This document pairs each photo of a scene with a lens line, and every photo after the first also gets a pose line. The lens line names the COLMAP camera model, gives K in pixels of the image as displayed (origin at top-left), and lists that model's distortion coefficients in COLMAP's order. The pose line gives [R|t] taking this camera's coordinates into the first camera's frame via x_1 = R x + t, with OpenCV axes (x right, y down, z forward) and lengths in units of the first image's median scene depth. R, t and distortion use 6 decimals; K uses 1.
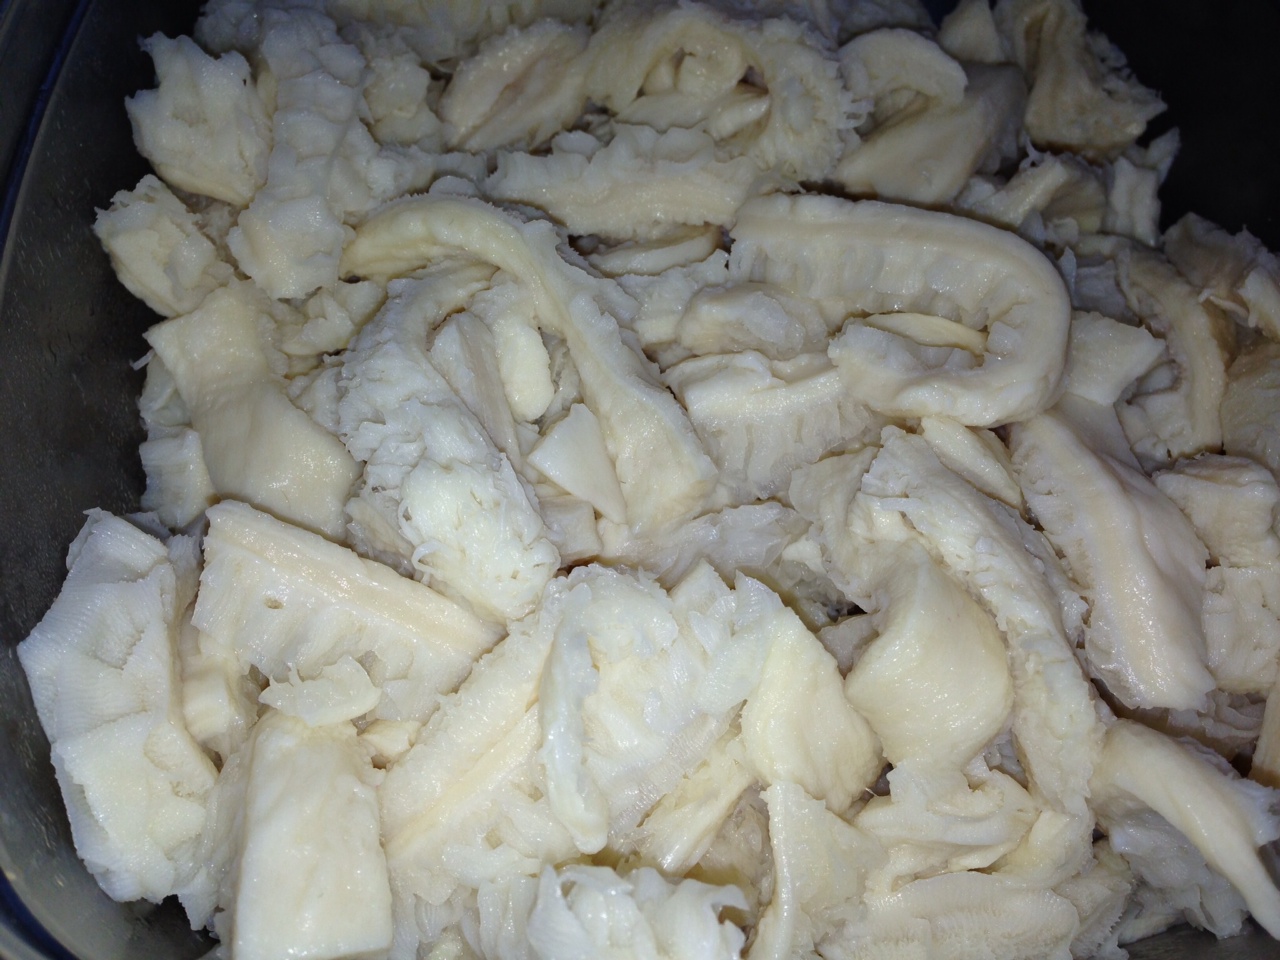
lens RADIAL K [[1229.8, 0, 636.8], [0, 1229.8, 479.5], [0, 0, 1]] dist [-0.009273, 0.000000]
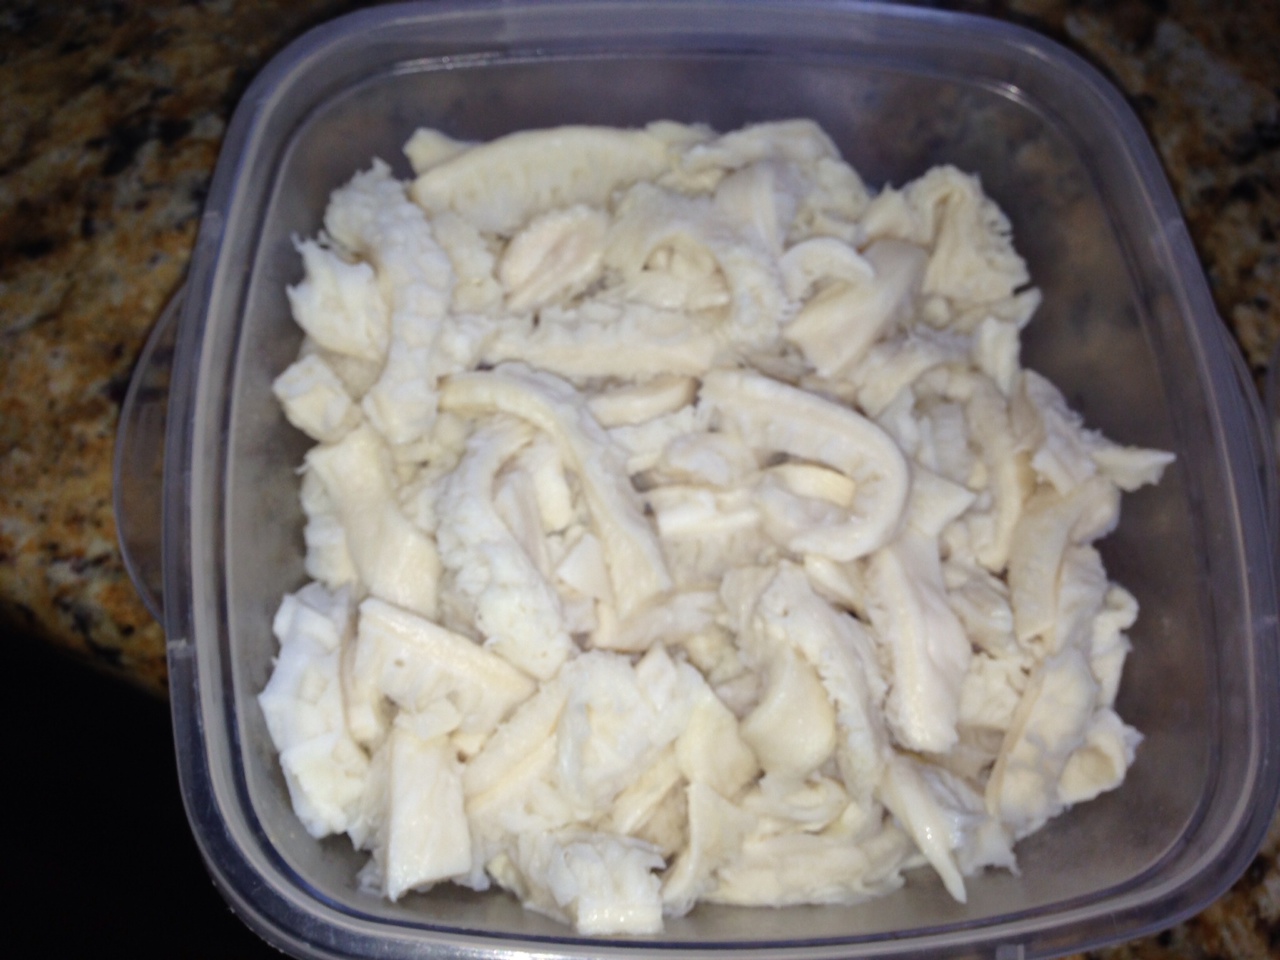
lens RADIAL K [[1229.8, 0, 642.2], [0, 1229.8, 480.5], [0, 0, 1]] dist [-0.009273, 0.000000]
pose [[0.998738, 0.048537, -0.012942, 0.040923], [-0.045237, 0.981055, 0.188375, -0.448170], [0.021840, -0.187552, 0.982012, -0.556154]]
